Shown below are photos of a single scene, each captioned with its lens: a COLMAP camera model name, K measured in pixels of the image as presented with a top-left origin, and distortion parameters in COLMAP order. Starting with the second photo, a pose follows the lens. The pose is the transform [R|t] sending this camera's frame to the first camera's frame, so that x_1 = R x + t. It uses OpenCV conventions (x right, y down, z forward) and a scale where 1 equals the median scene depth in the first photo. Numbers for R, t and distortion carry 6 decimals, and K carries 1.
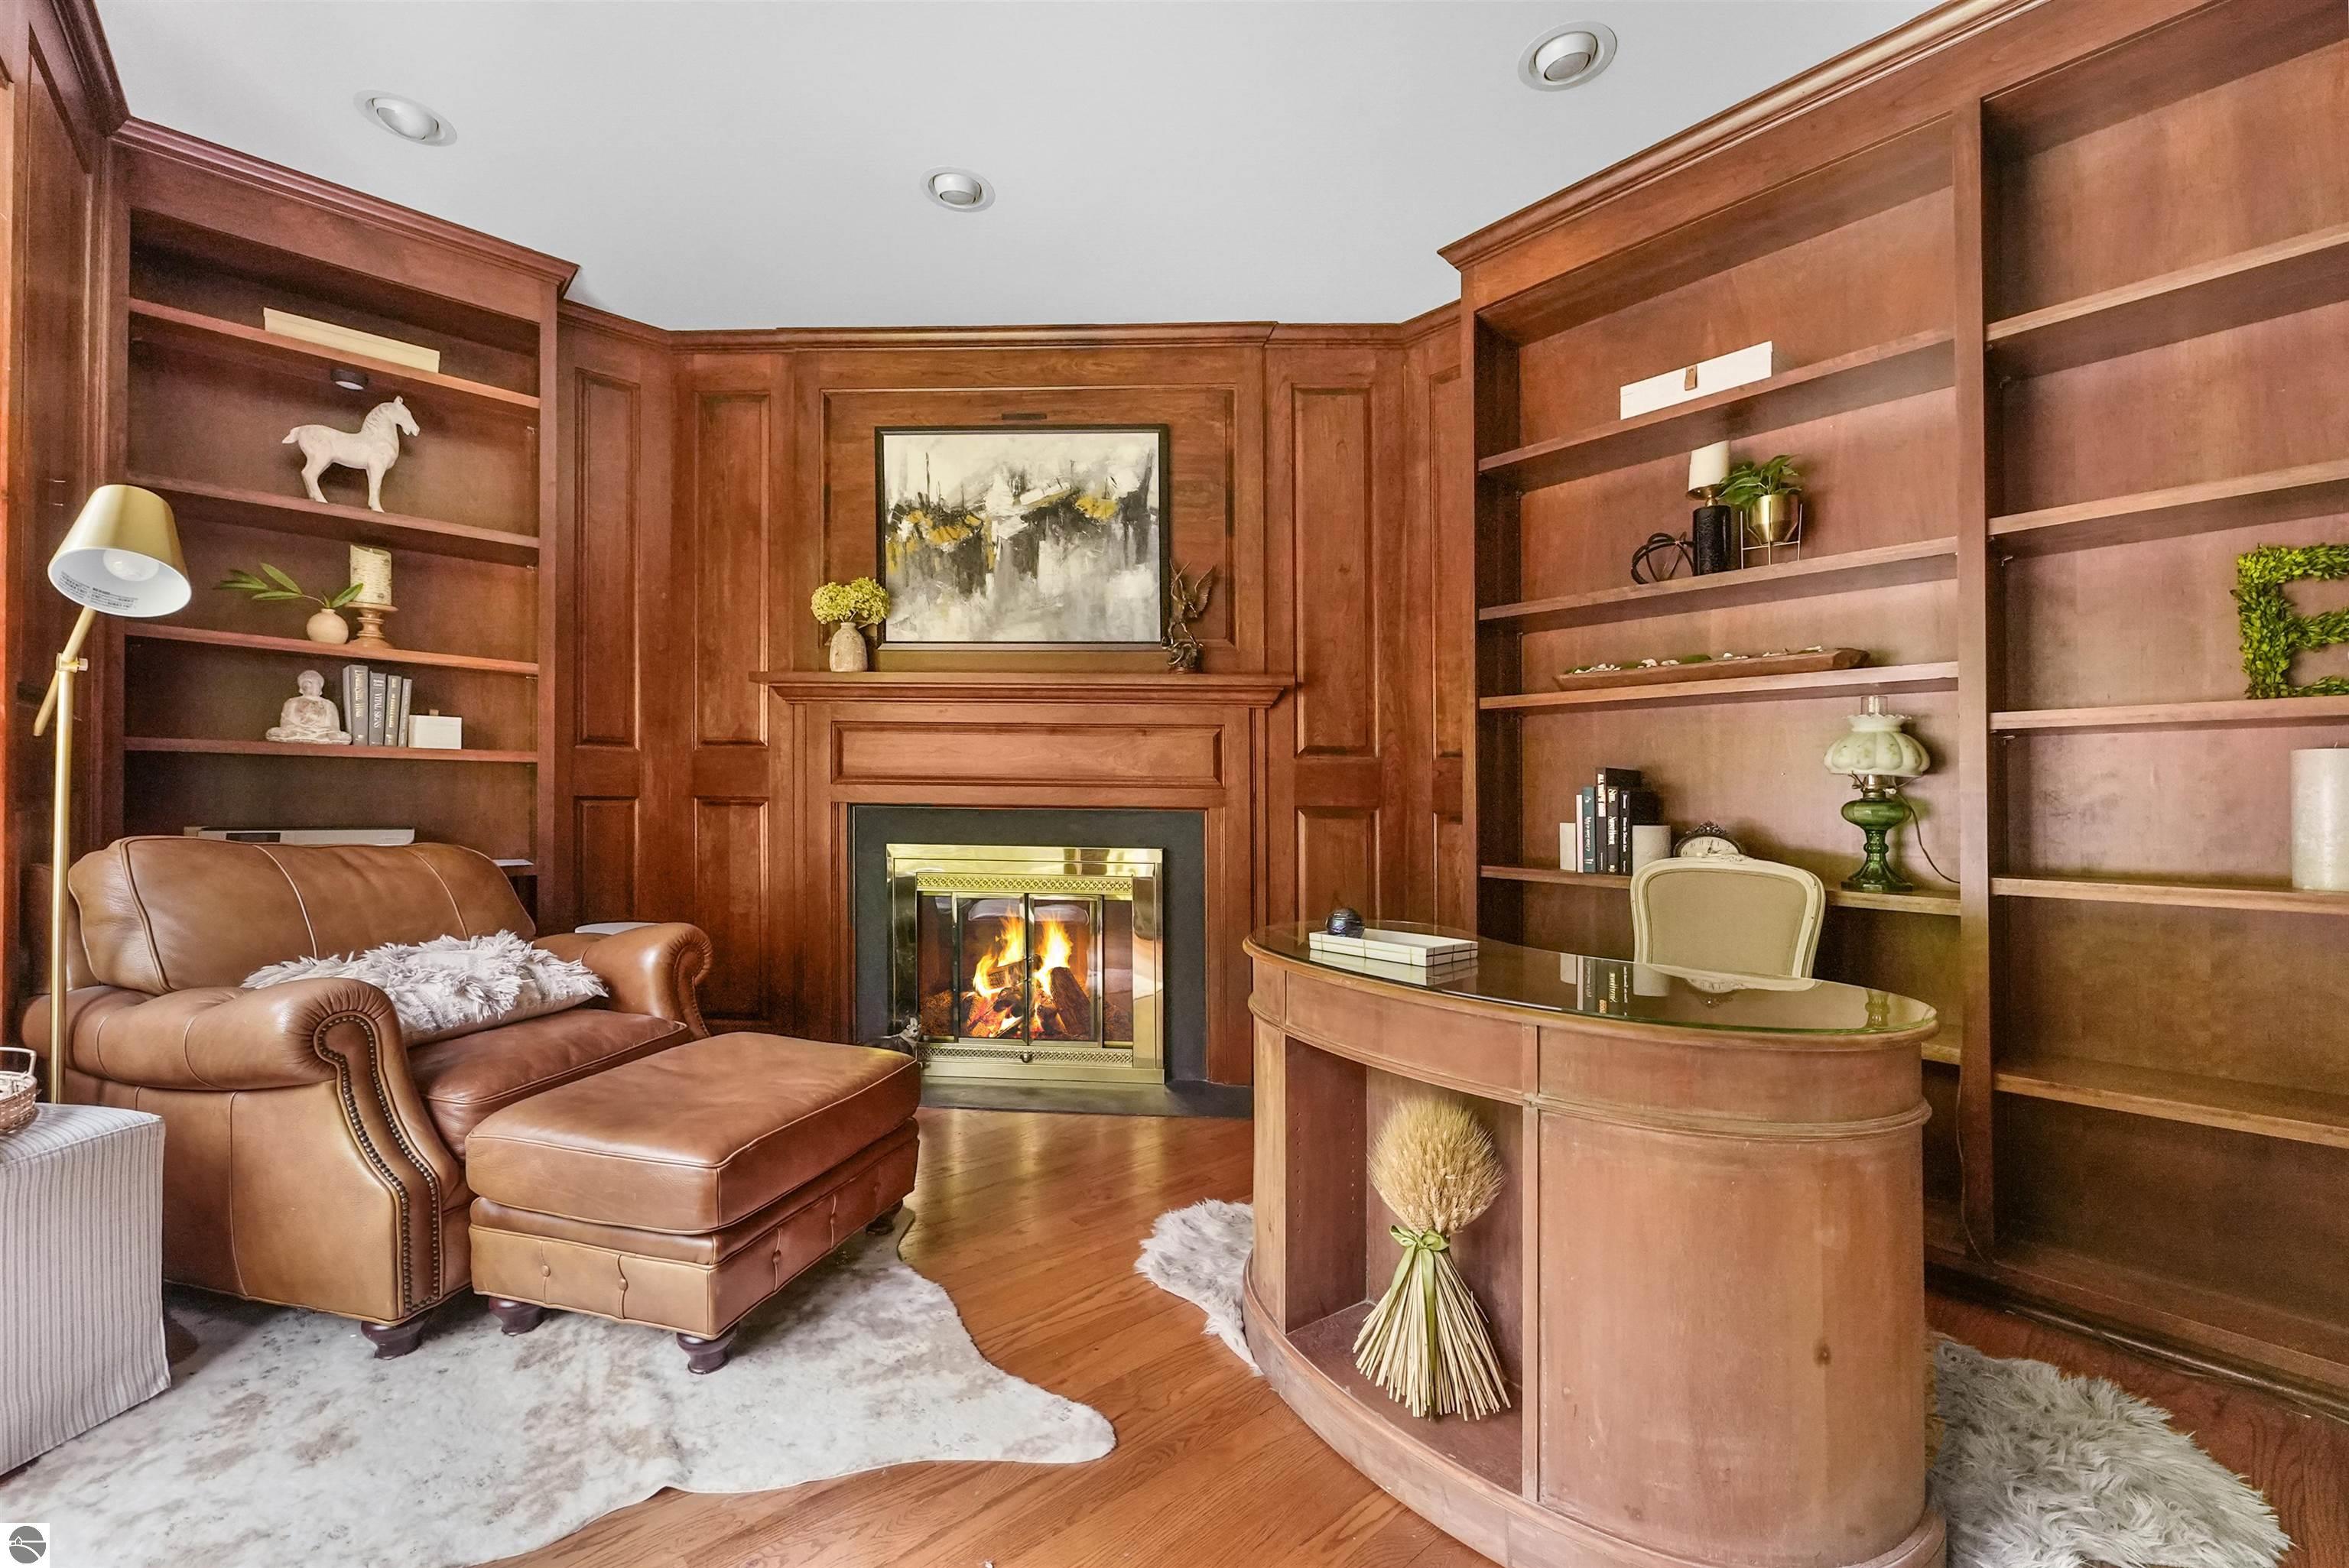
lens RADIAL K [[965.8, 0, 1182.3], [0, 965.8, 793.2], [0, 0, 1]] dist [-0.000013, 0.000254]
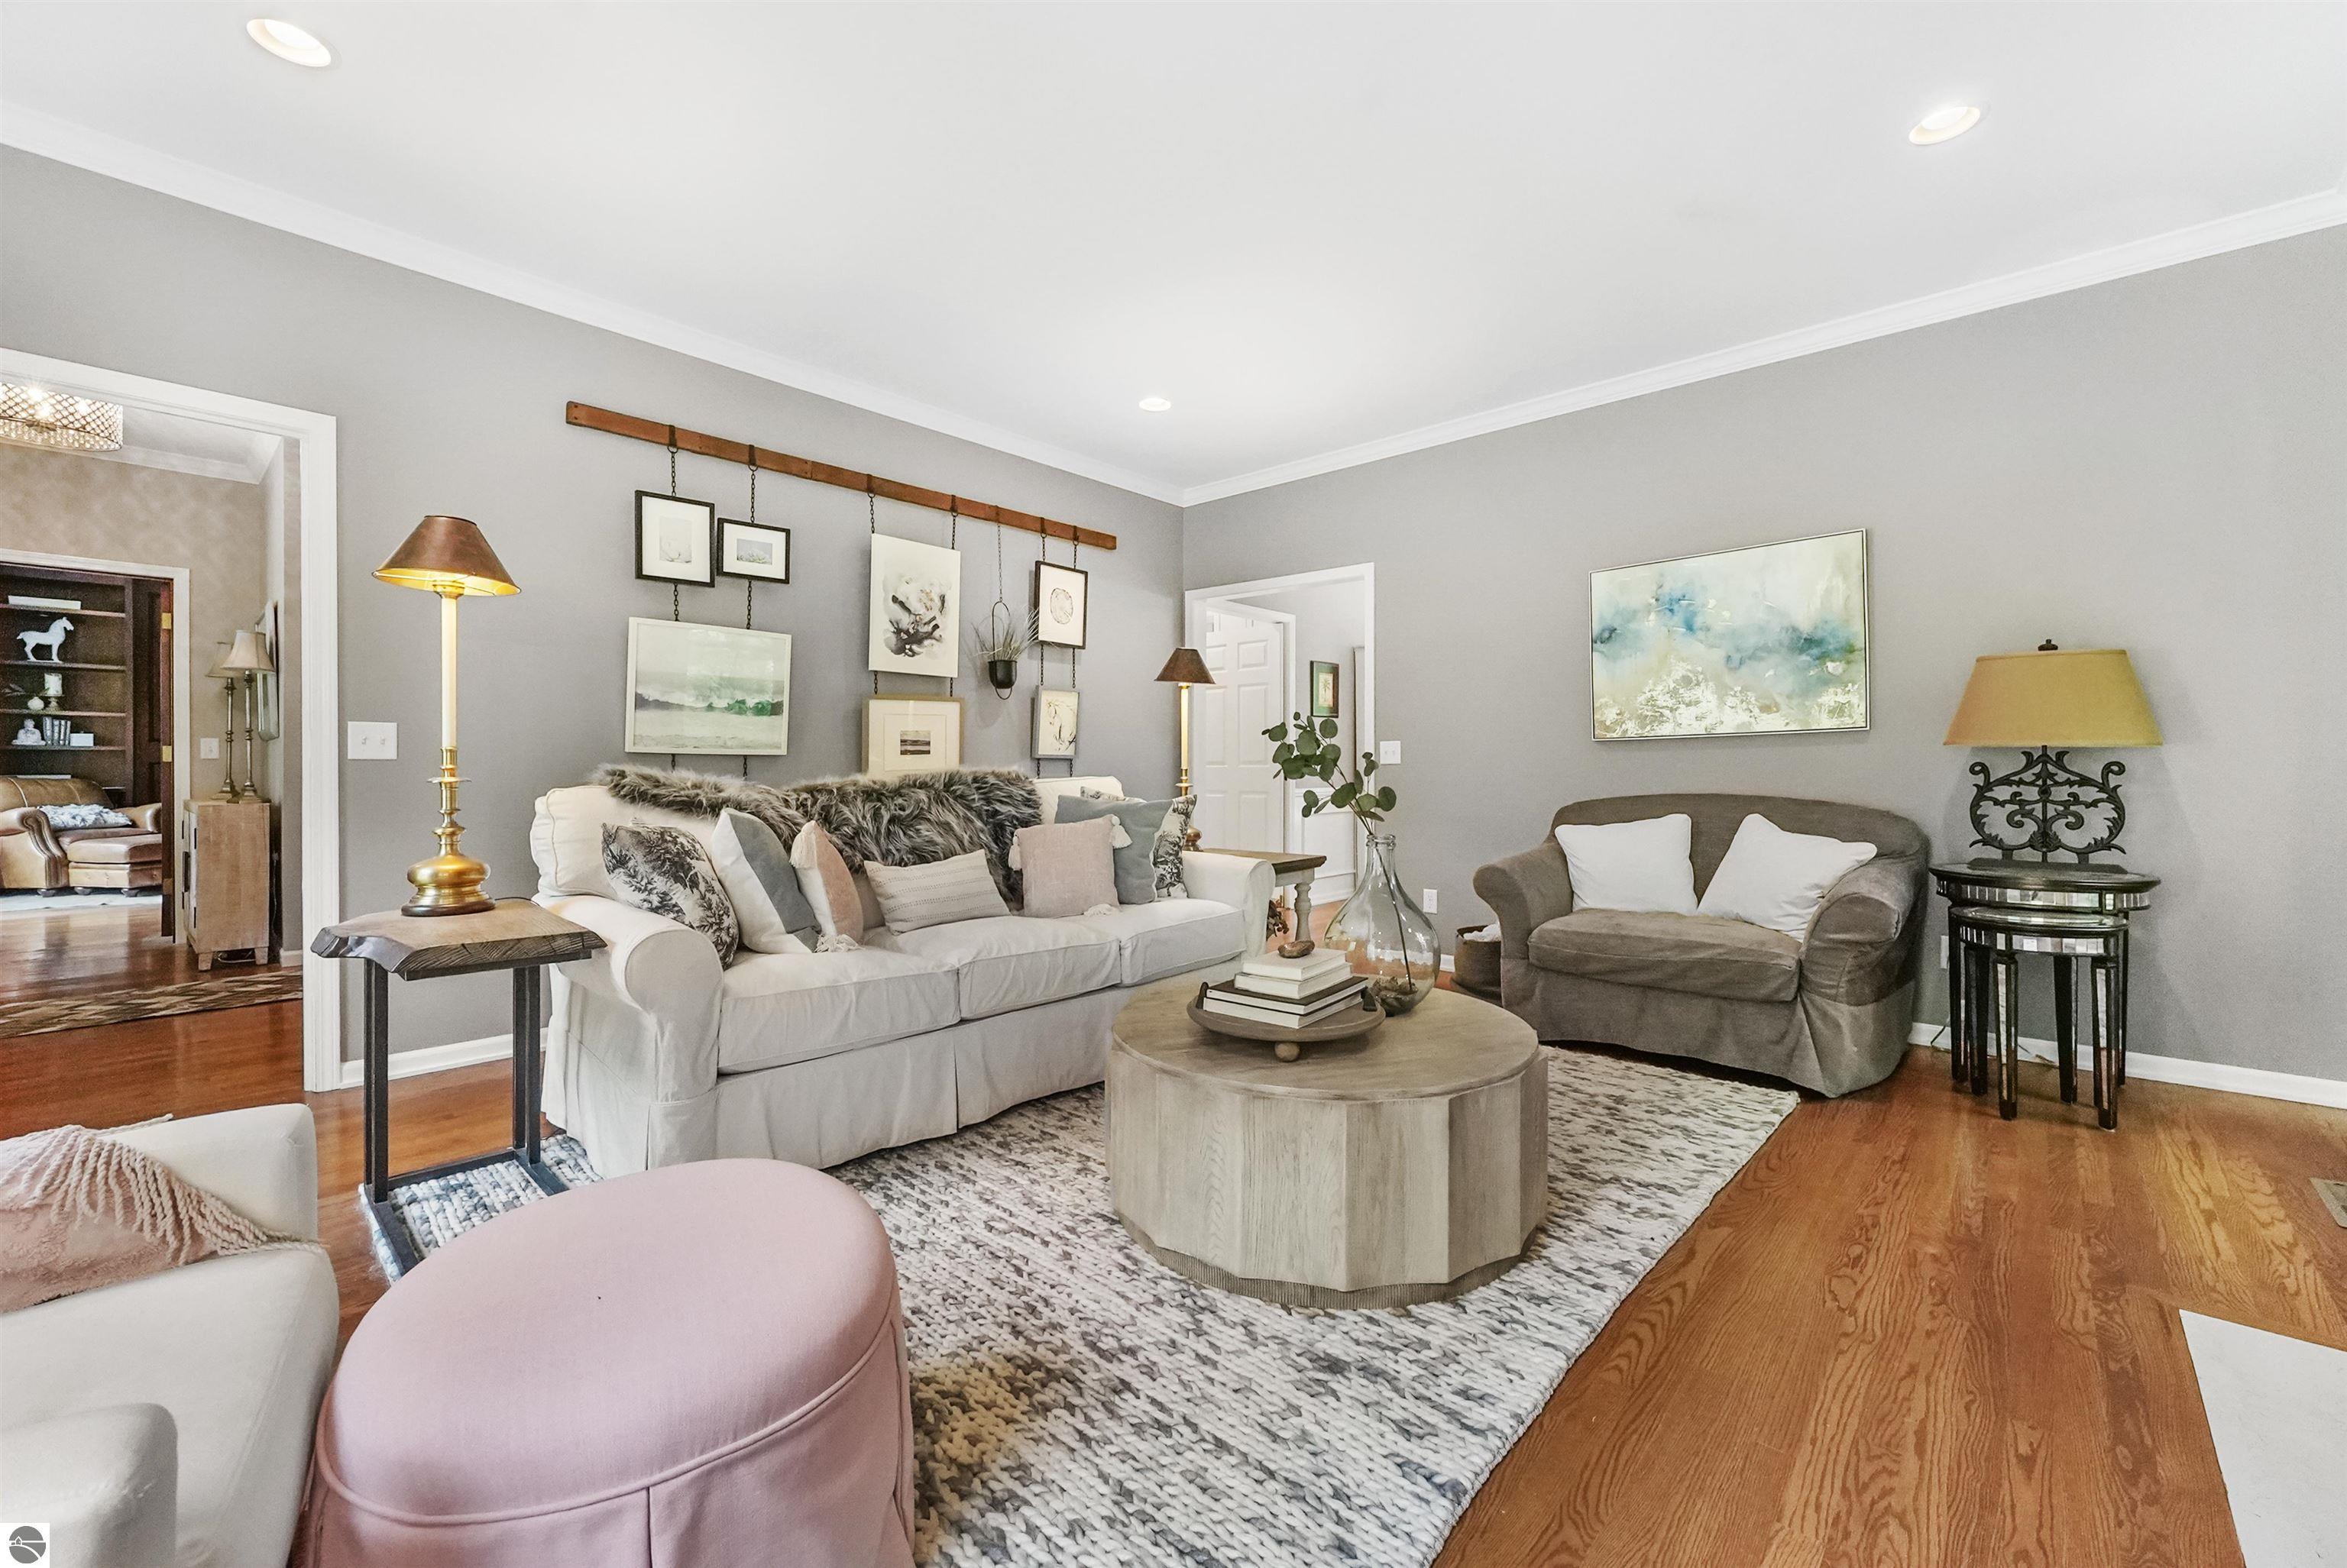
lens RADIAL K [[964.9, 0, 1166.3], [0, 964.9, 776.6], [0, 0, 1]] dist [-0.000013, 0.000254]
pose [[0.994537, -0.008641, 0.104031, 2.099456], [0.007375, 0.999894, 0.012545, 0.030393], [-0.104128, -0.011709, 0.994495, -2.145901]]
